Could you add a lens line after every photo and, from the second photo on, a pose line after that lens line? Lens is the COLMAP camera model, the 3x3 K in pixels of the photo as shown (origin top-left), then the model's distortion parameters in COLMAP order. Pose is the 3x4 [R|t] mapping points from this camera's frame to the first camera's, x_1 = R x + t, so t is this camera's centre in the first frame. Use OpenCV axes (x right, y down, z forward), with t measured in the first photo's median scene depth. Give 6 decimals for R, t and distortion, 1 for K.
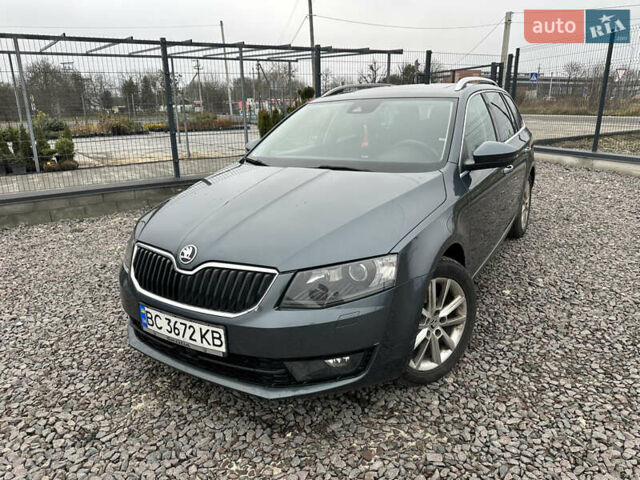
lens RADIAL K [[456.1, 0, 316.4], [0, 456.1, 244.1], [0, 0, 1]] dist [0.047670, -0.053257]
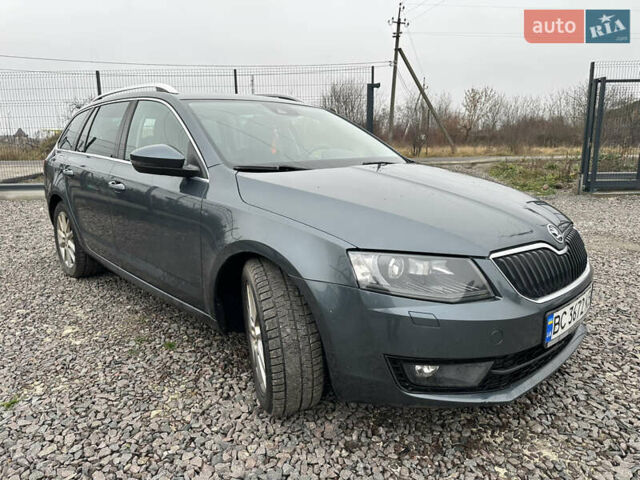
lens RADIAL K [[456.1, 0, 317.9], [0, 456.1, 240.3], [0, 0, 1]] dist [0.047670, -0.053257]
pose [[0.249217, -0.180373, 0.951502, -1.312550], [0.284541, 0.952776, 0.106087, -0.205183], [-0.925704, 0.244303, 0.288771, 1.193555]]
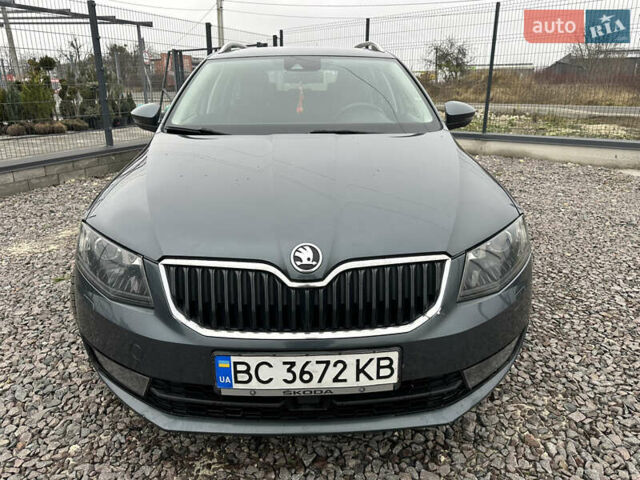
lens RADIAL K [[456.1, 0, 318.5], [0, 456.1, 236.6], [0, 0, 1]] dist [0.047670, -0.053257]
pose [[0.835777, -0.153142, 0.527280, -0.614421], [0.145096, 0.987780, 0.056901, -0.043359], [-0.529550, 0.028949, 0.847784, 0.437091]]
